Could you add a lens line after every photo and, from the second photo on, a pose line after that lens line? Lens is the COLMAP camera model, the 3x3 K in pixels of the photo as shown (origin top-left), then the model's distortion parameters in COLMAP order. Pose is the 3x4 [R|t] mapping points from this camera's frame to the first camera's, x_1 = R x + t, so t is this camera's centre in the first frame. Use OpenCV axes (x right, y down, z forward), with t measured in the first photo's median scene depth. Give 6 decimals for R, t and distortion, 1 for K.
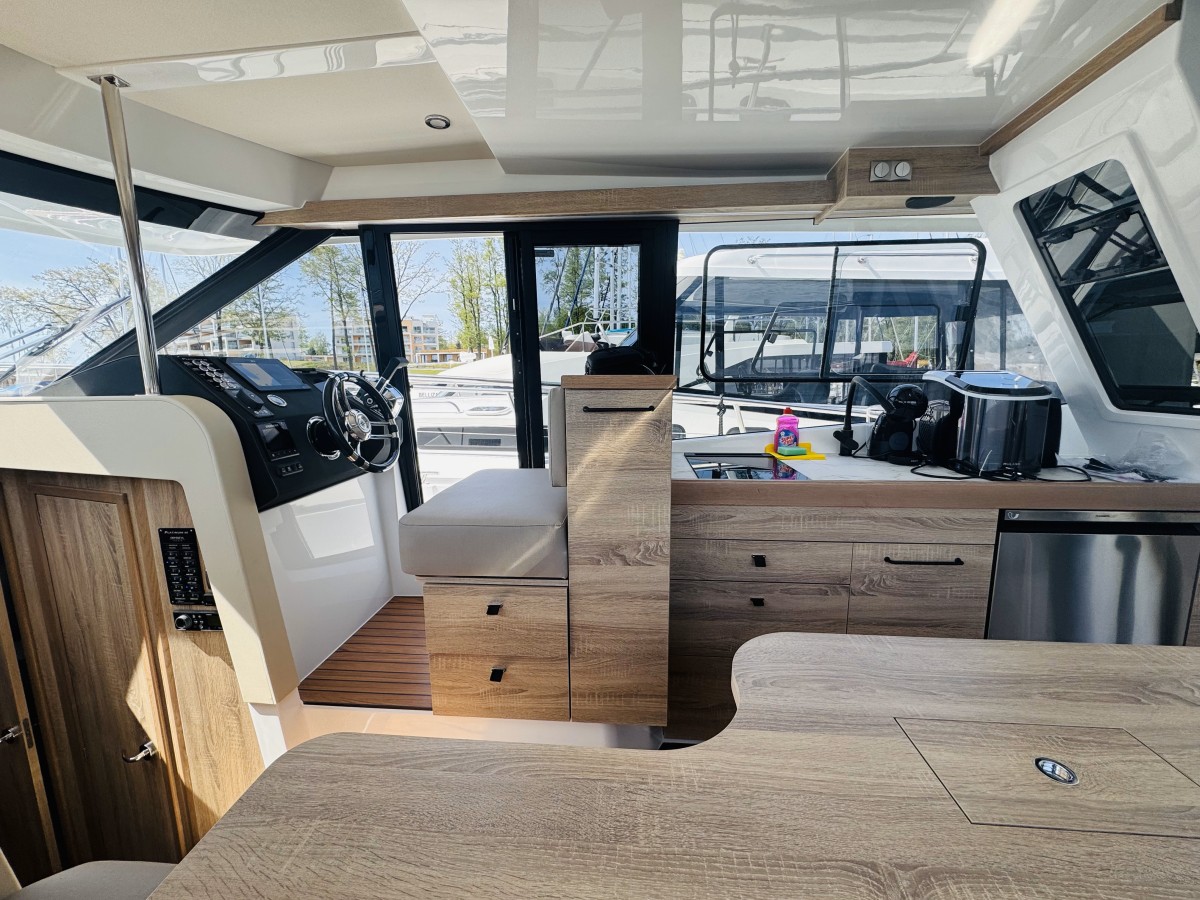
lens RADIAL K [[479.0, 0, 597.1], [0, 479.0, 446.0], [0, 0, 1]] dist [-0.002669, 0.000956]
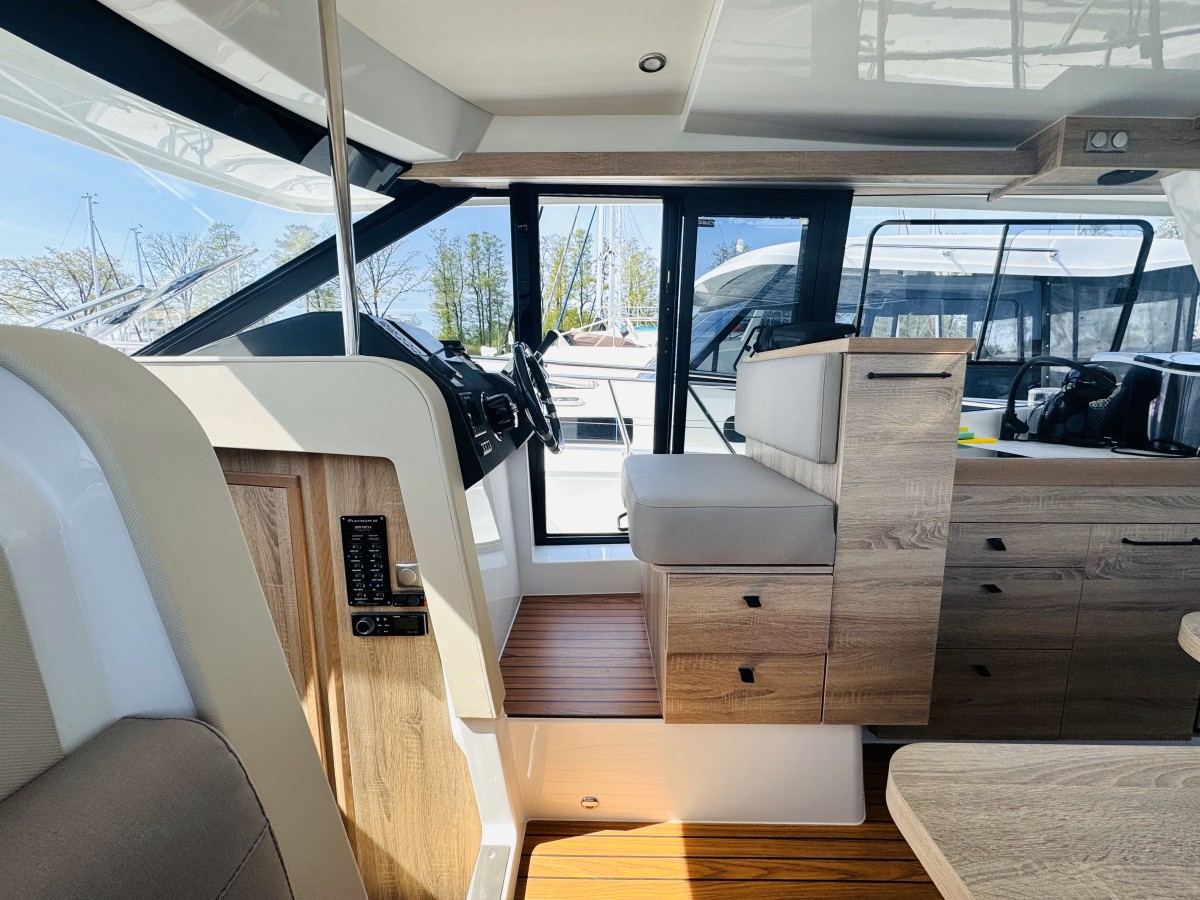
lens RADIAL K [[477.4, 0, 599.9], [0, 477.4, 447.1], [0, 0, 1]] dist [-0.000786, -0.000450]
pose [[0.997441, -0.000281, 0.071489, -0.508382], [0.000802, 0.999973, -0.007264, 0.055070], [-0.071485, 0.007303, 0.997415, 0.119058]]
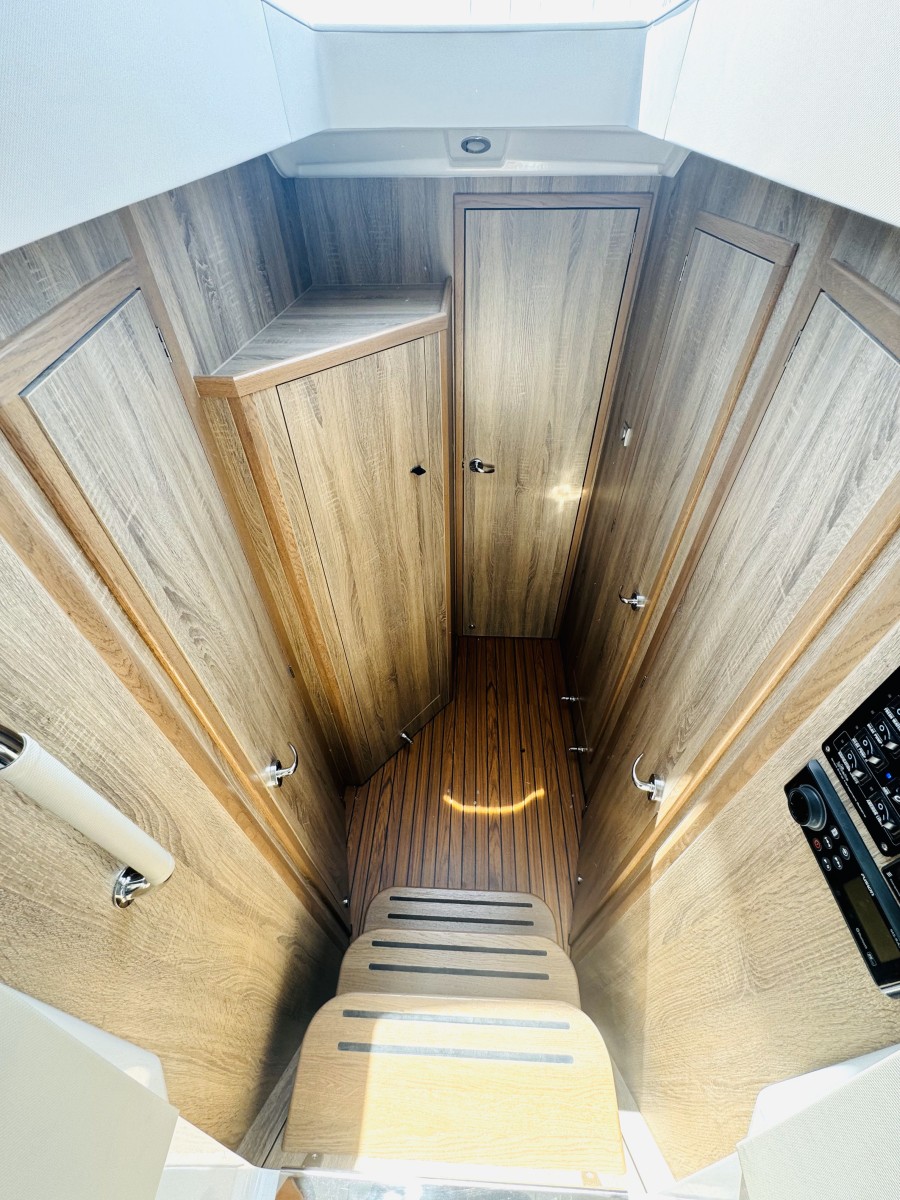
lens RADIAL K [[479.0, 0, 451.2], [0, 479.0, 602.4], [0, 0, 1]] dist [-0.002669, 0.000956]
pose [[0.033674, 0.704284, -0.709119, -0.729262], [-0.144210, 0.705521, 0.693862, 0.051734], [0.988974, 0.078897, 0.125323, 0.683496]]
